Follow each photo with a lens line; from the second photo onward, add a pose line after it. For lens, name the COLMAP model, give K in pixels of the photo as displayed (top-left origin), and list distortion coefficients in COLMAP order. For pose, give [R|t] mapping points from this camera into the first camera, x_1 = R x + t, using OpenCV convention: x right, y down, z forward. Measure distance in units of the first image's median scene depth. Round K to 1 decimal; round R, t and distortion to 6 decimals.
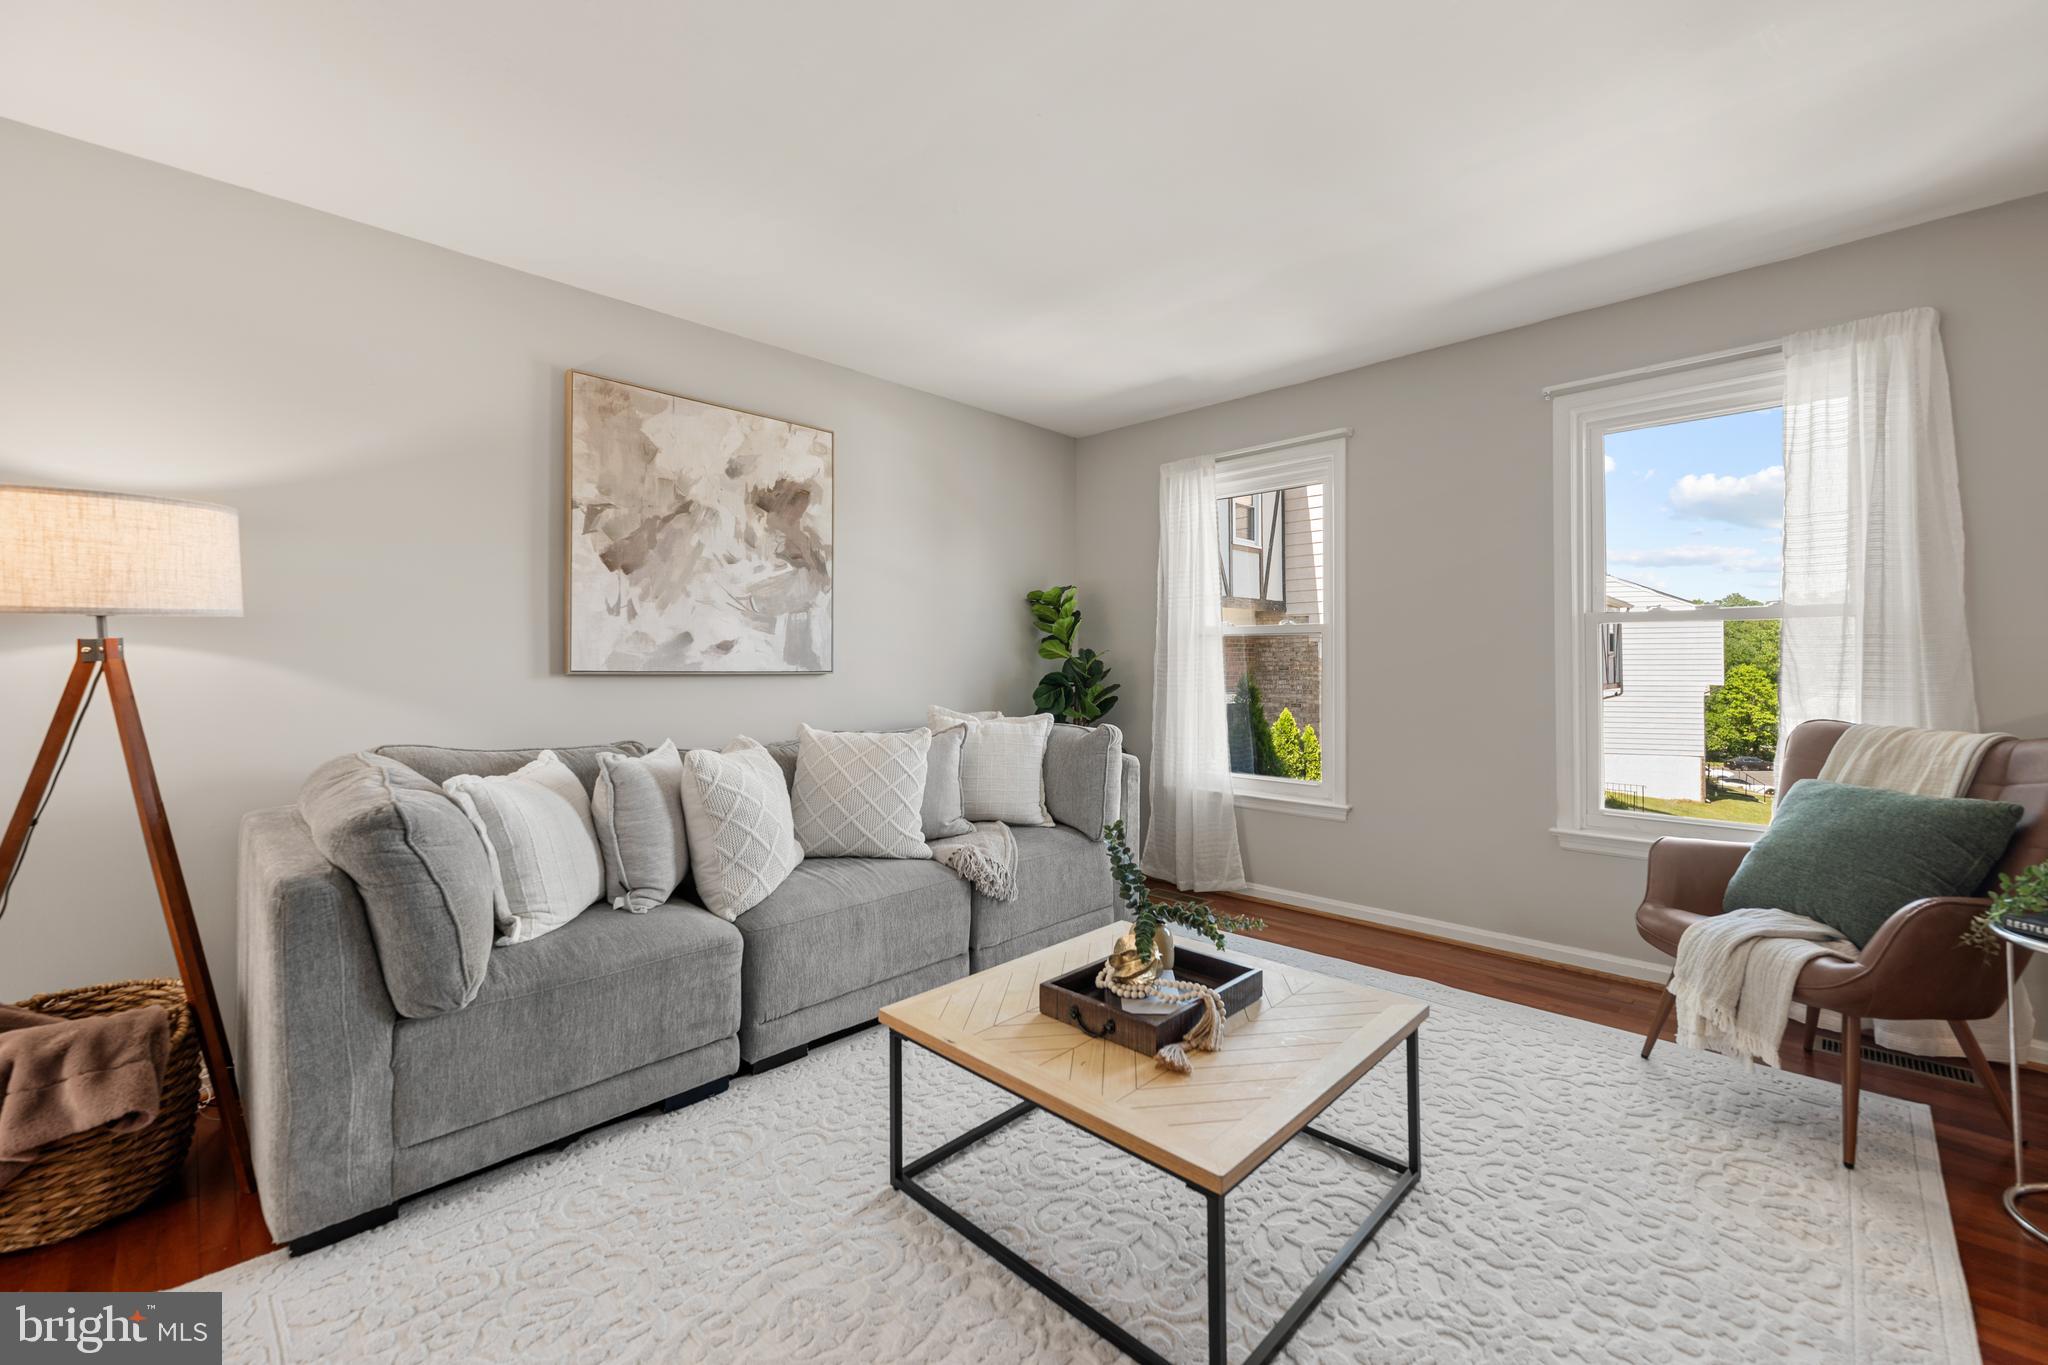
lens RADIAL K [[836.1, 0, 1026.1], [0, 836.1, 653.9], [0, 0, 1]] dist [-0.001369, 0.000072]
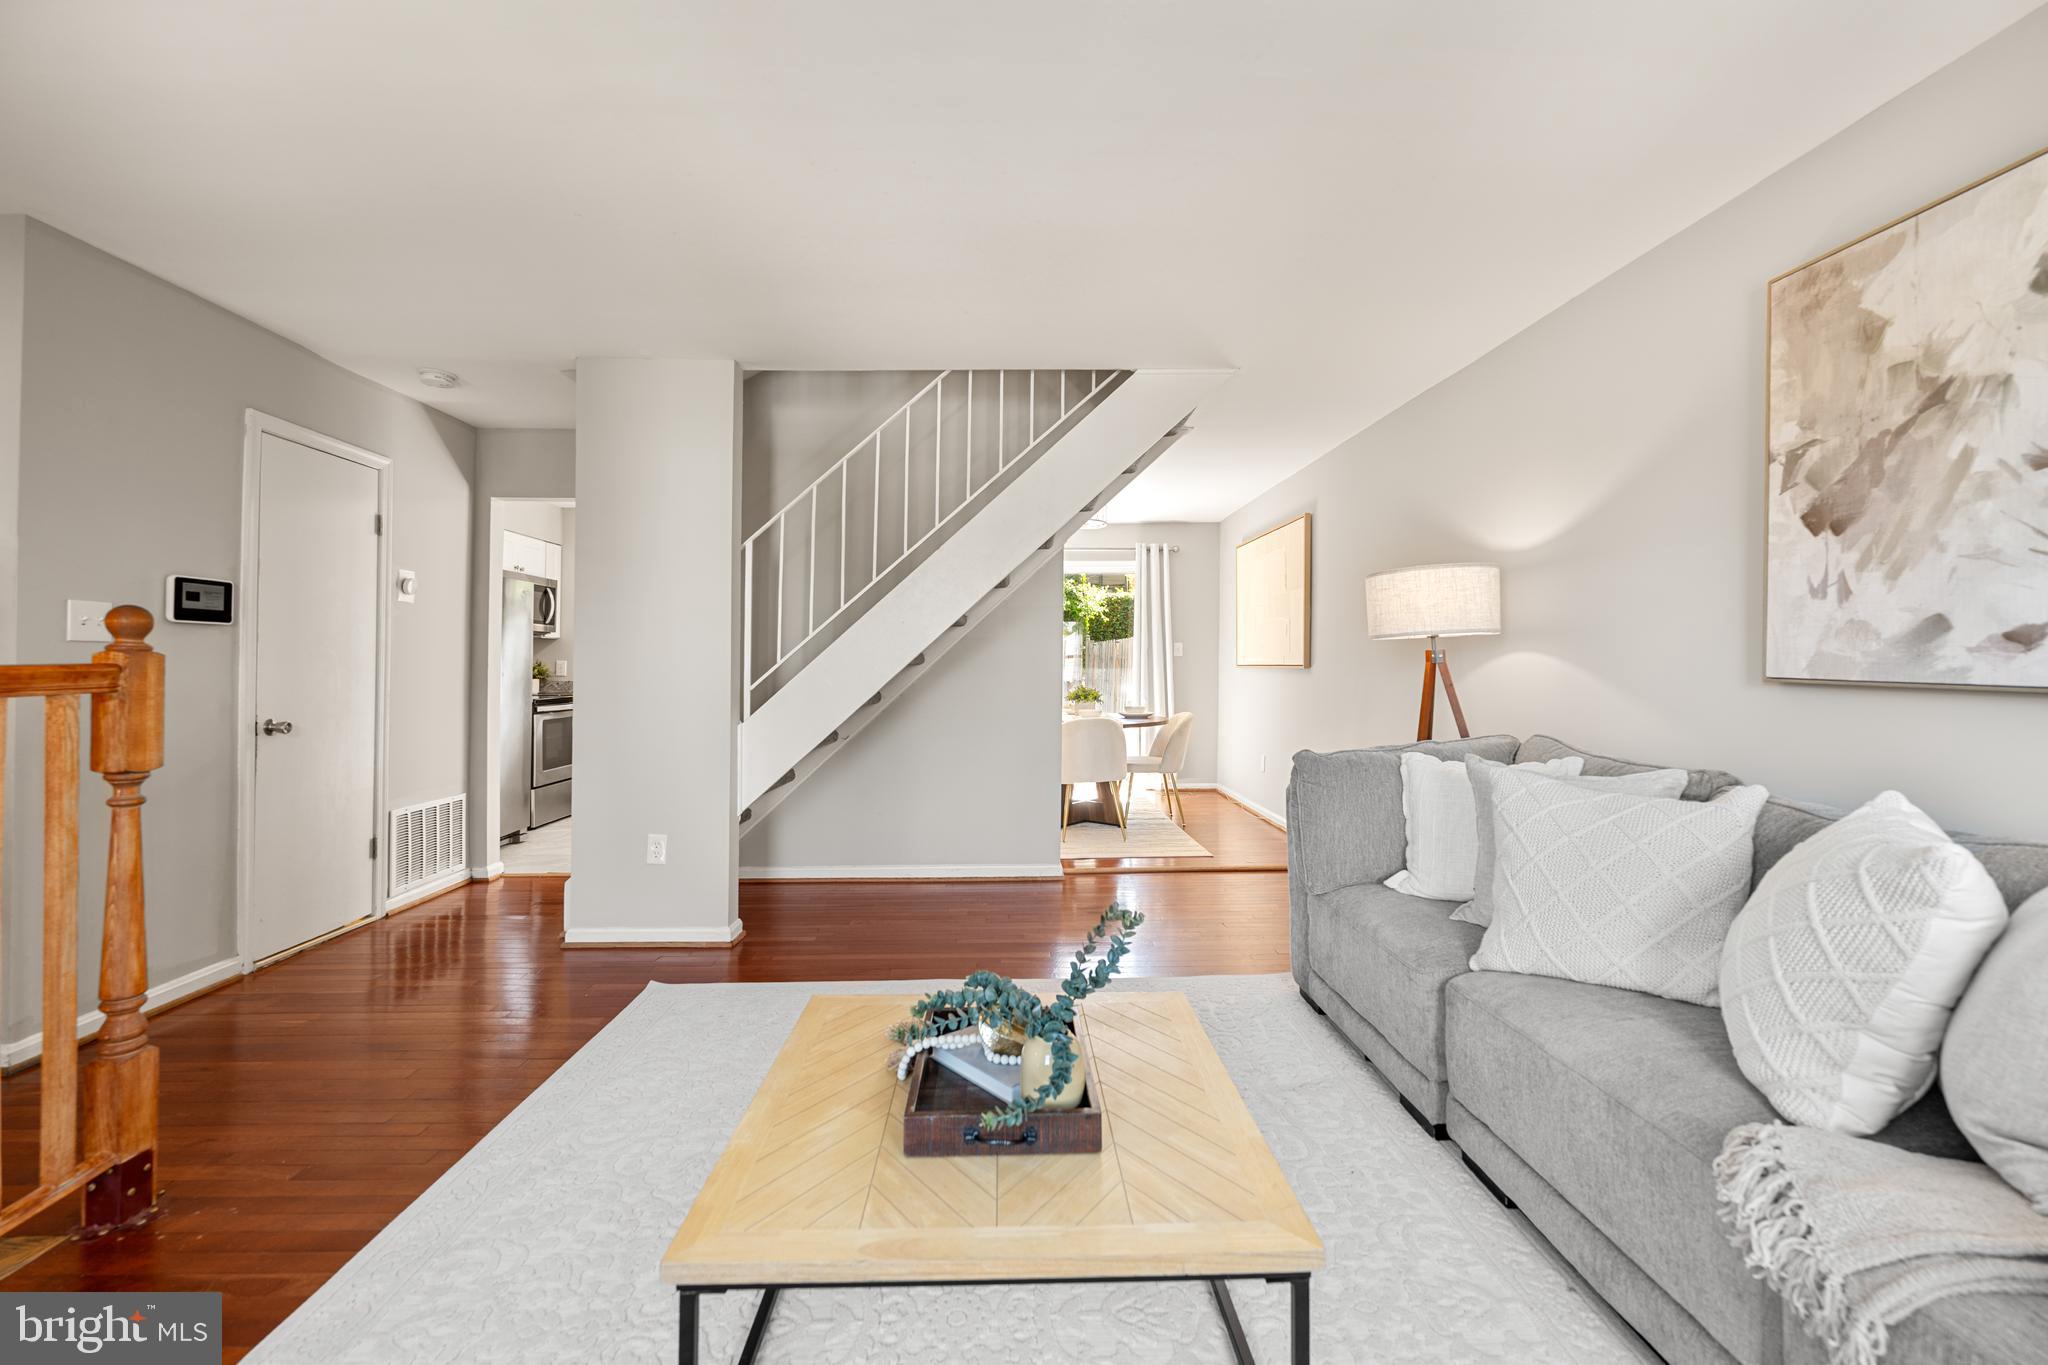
lens RADIAL K [[825.3, 0, 1023.6], [0, 825.3, 654.3], [0, 0, 1]] dist [-0.001665, -0.000206]
pose [[-0.693229, -0.004758, -0.720702, 0.440511], [0.007067, 0.999885, -0.013399, 0.004196], [0.720683, -0.014382, -0.693115, 0.964702]]
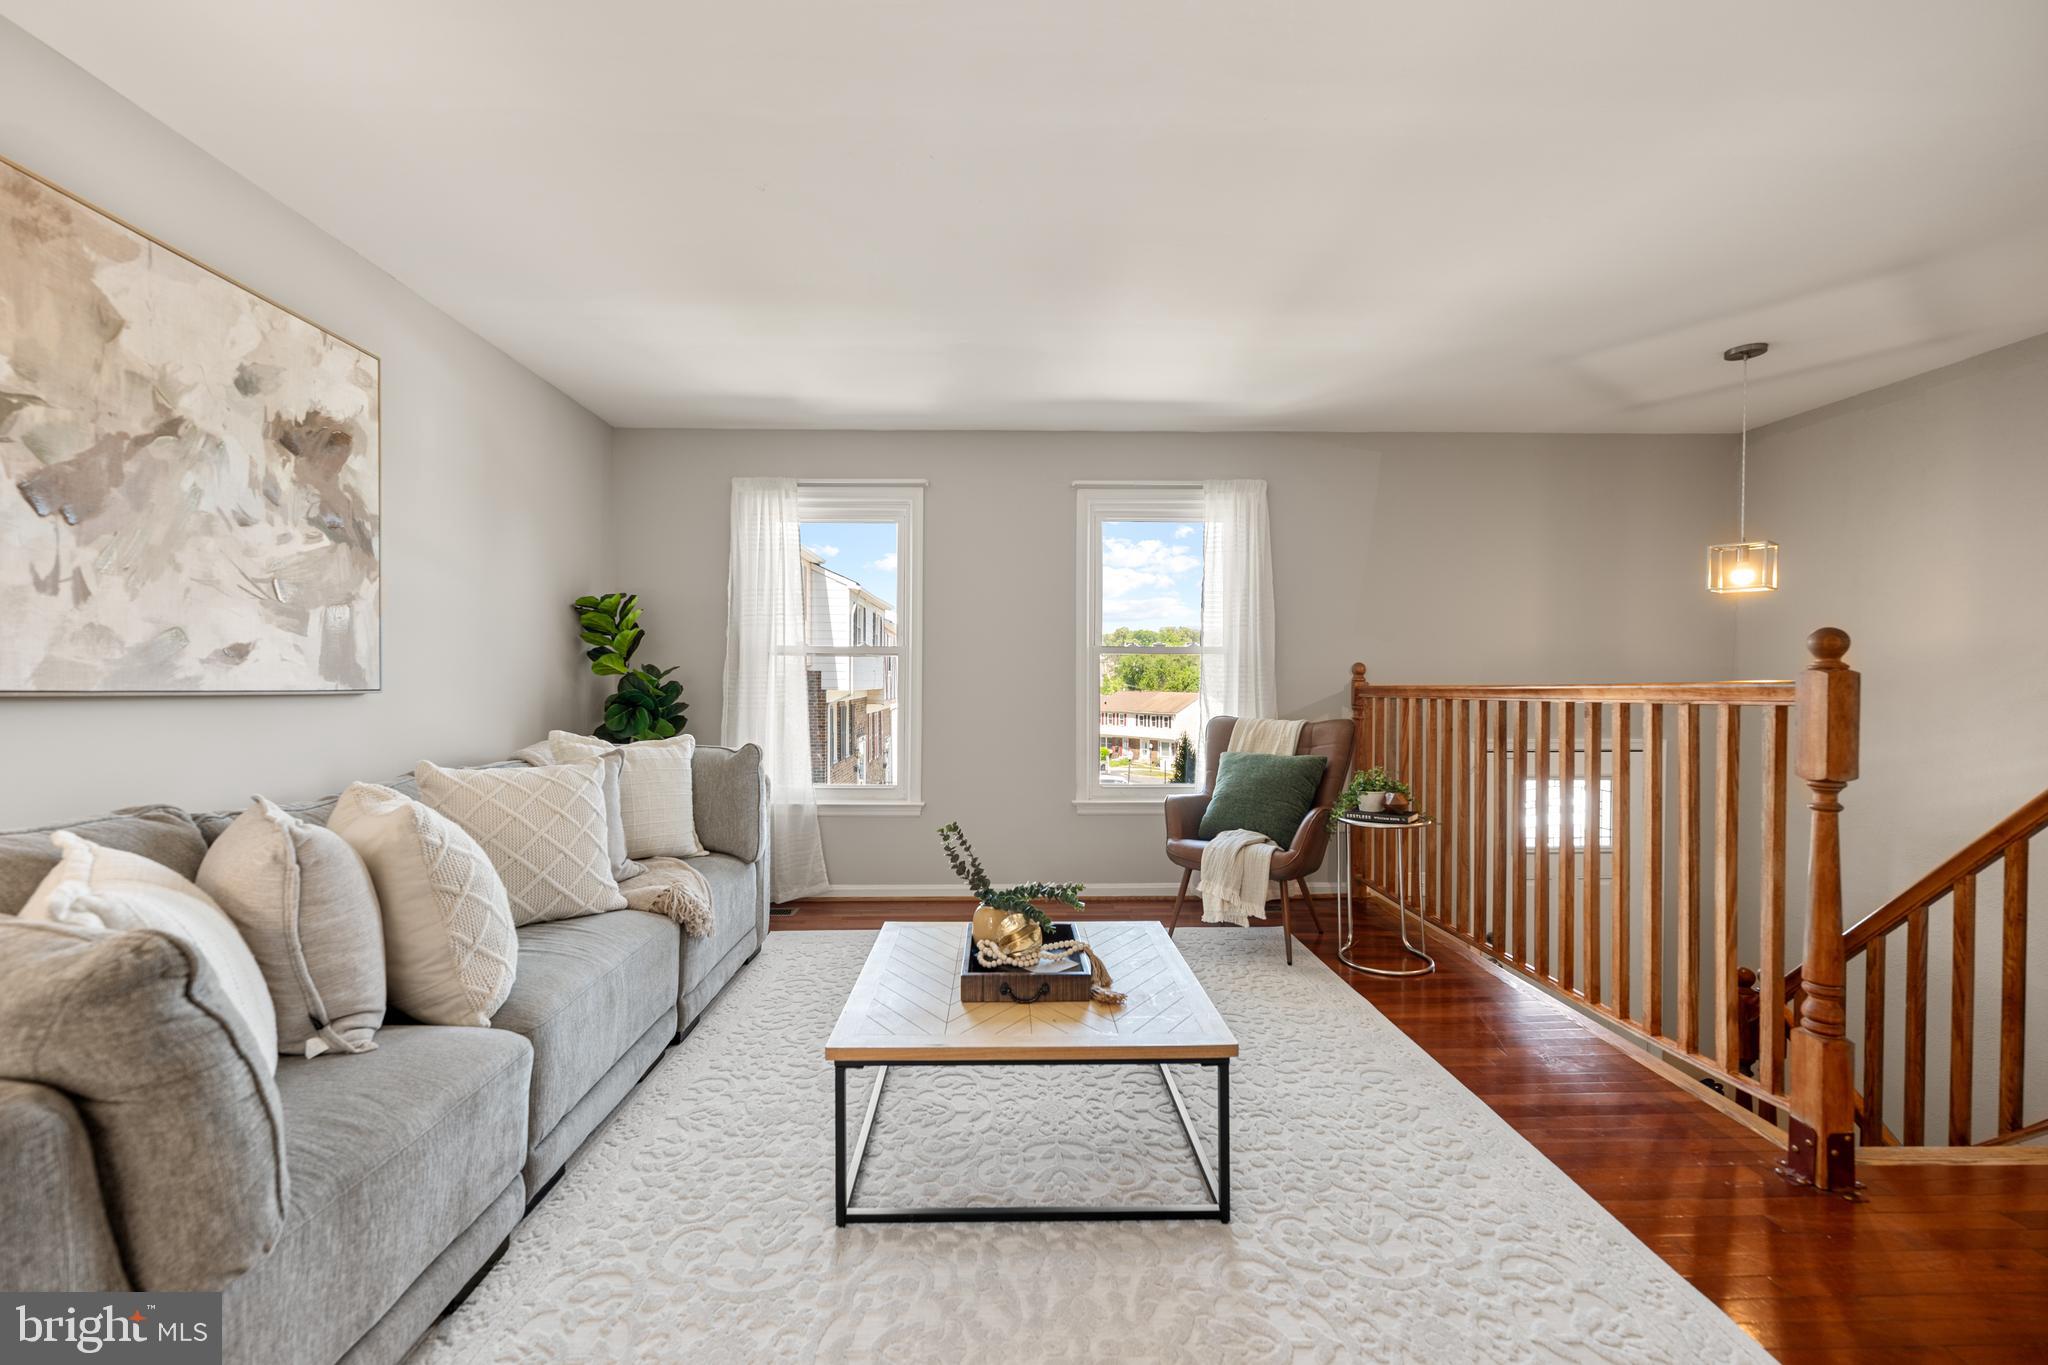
lens RADIAL K [[818.8, 0, 1020.3], [0, 818.8, 685.0], [0, 0, 1]] dist [-0.000614, 0.000205]
pose [[0.697377, -0.000028, 0.716704, -0.415662], [-0.011875, 0.999862, 0.011593, 0.001875], [-0.716606, -0.016596, 0.697281, 0.124550]]
